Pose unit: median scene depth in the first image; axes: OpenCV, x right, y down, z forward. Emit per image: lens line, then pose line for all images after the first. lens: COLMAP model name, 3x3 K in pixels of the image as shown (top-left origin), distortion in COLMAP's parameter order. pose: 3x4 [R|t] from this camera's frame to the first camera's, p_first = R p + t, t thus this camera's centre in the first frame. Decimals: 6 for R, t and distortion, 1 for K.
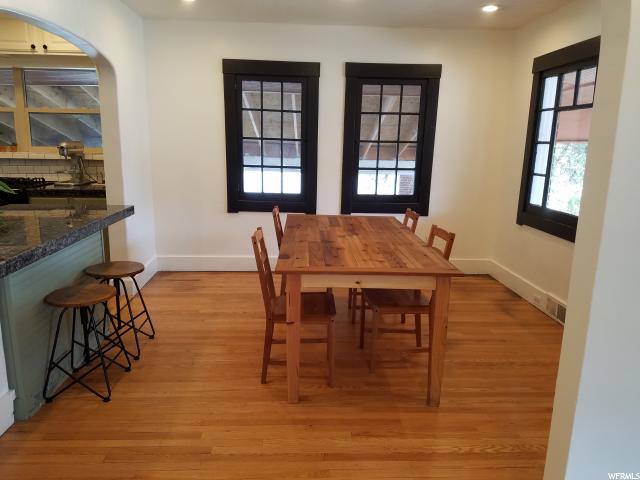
lens RADIAL K [[486.2, 0, 320.0], [0, 486.2, 240.0], [0, 0, 1]] dist [0.113901, -0.150285]
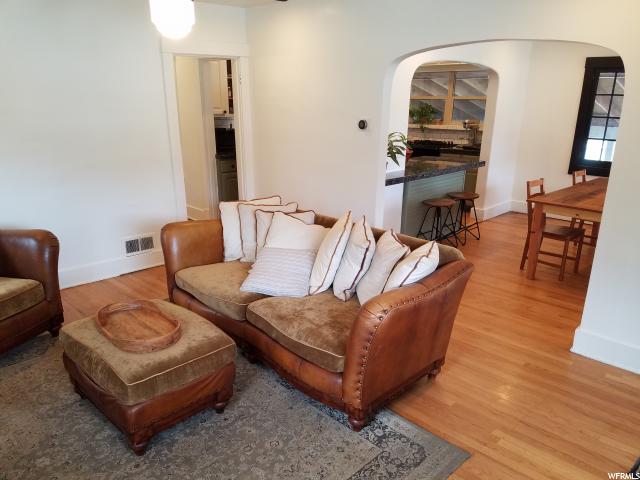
lens RADIAL K [[480.8, 0, 321.8], [0, 480.8, 256.1], [0, 0, 1]] dist [0.176548, -0.290126]
pose [[0.665612, 0.212788, -0.715320, 0.389543], [-0.138534, 0.977061, 0.161742, 0.041114], [0.733328, -0.008561, 0.679822, -0.411073]]
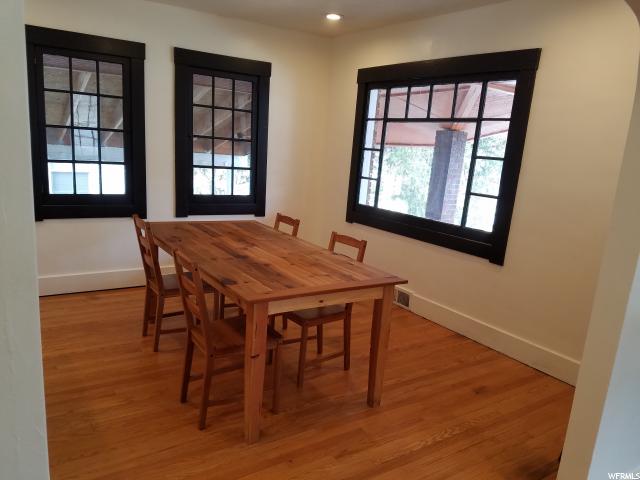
lens RADIAL K [[480.8, 0, 321.8], [0, 480.8, 256.1], [0, 0, 1]] dist [0.176548, -0.290126]
pose [[0.856711, -0.082628, 0.509135, -0.238014], [0.053325, 0.995985, 0.071912, -0.041971], [-0.513033, -0.034458, 0.857677, 0.110039]]
